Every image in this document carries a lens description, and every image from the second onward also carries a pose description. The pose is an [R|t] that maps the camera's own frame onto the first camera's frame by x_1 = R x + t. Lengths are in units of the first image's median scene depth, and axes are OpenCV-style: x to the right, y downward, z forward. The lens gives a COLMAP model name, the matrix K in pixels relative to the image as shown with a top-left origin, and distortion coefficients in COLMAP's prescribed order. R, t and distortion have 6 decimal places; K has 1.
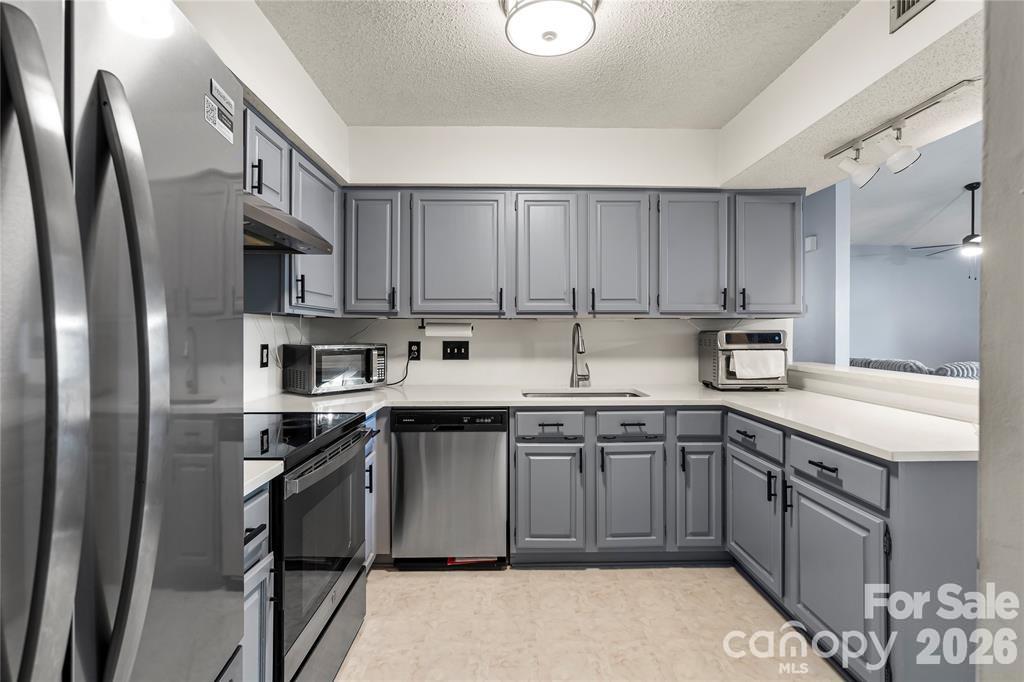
lens RADIAL K [[465.1, 0, 510.4], [0, 465.1, 336.9], [0, 0, 1]] dist [0.000210, 0.000065]
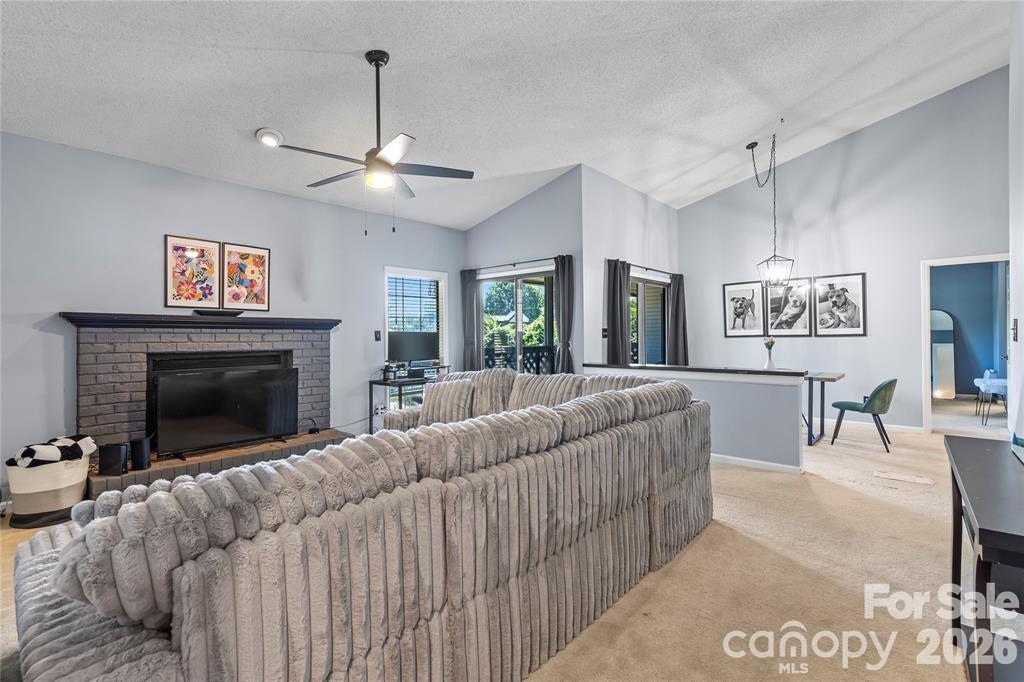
lens RADIAL K [[465.1, 0, 510.4], [0, 465.1, 336.9], [0, 0, 1]] dist [0.000210, 0.000065]
pose [[-0.738000, 0.004521, 0.674785, 0.643354], [0.013451, 0.999877, 0.008013, -0.011372], [-0.674666, 0.014990, -0.737971, 1.572880]]
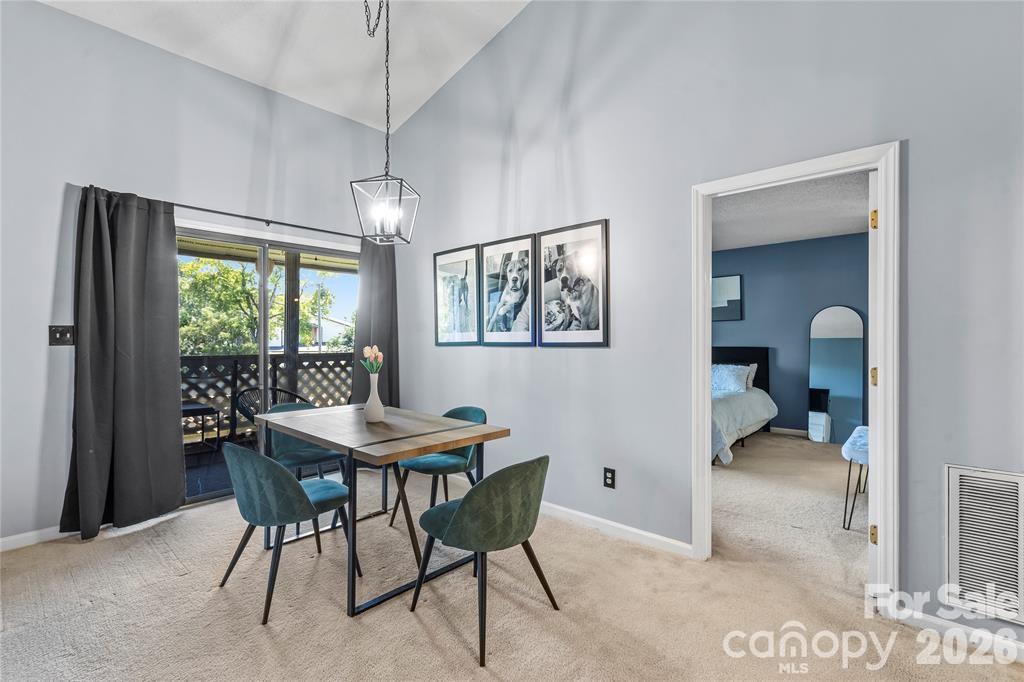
lens RADIAL K [[465.1, 0, 510.4], [0, 465.1, 336.9], [0, 0, 1]] dist [0.000210, 0.000065]
pose [[-0.724392, 0.000877, 0.689387, 0.459309], [0.002785, 0.999995, 0.001654, -0.005557], [-0.689382, 0.003118, -0.724391, 0.595120]]
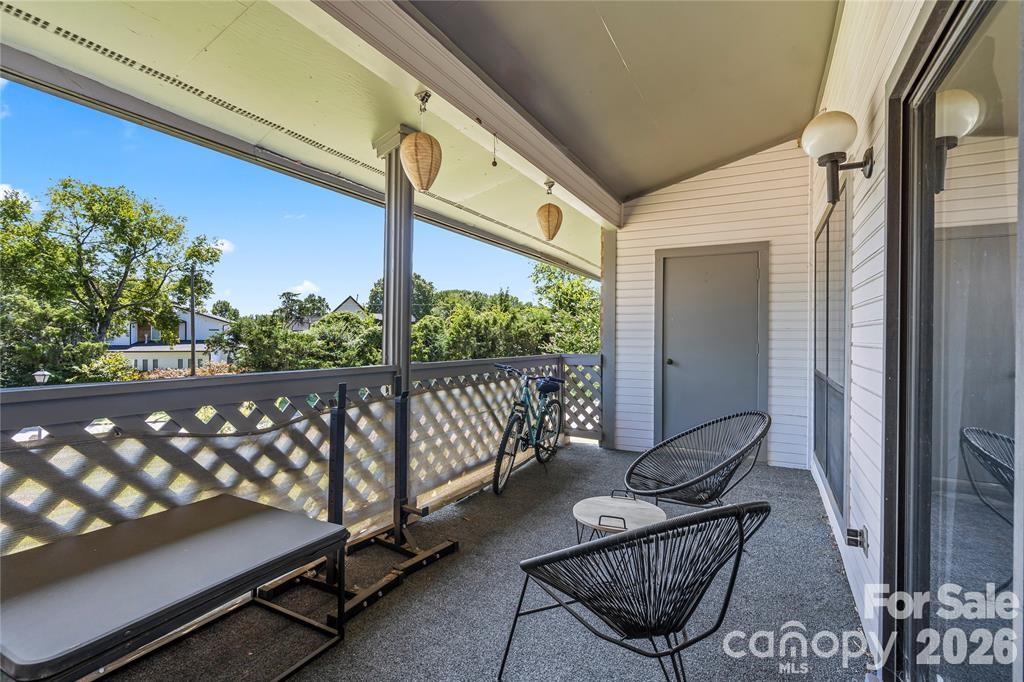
lens RADIAL K [[465.1, 0, 510.4], [0, 465.1, 336.9], [0, 0, 1]] dist [0.000210, 0.000065]
pose [[-0.873083, -0.005908, 0.487536, 1.361388], [-0.004546, 0.999982, 0.003976, 0.000399], [-0.487550, 0.001255, -0.873094, 0.557539]]
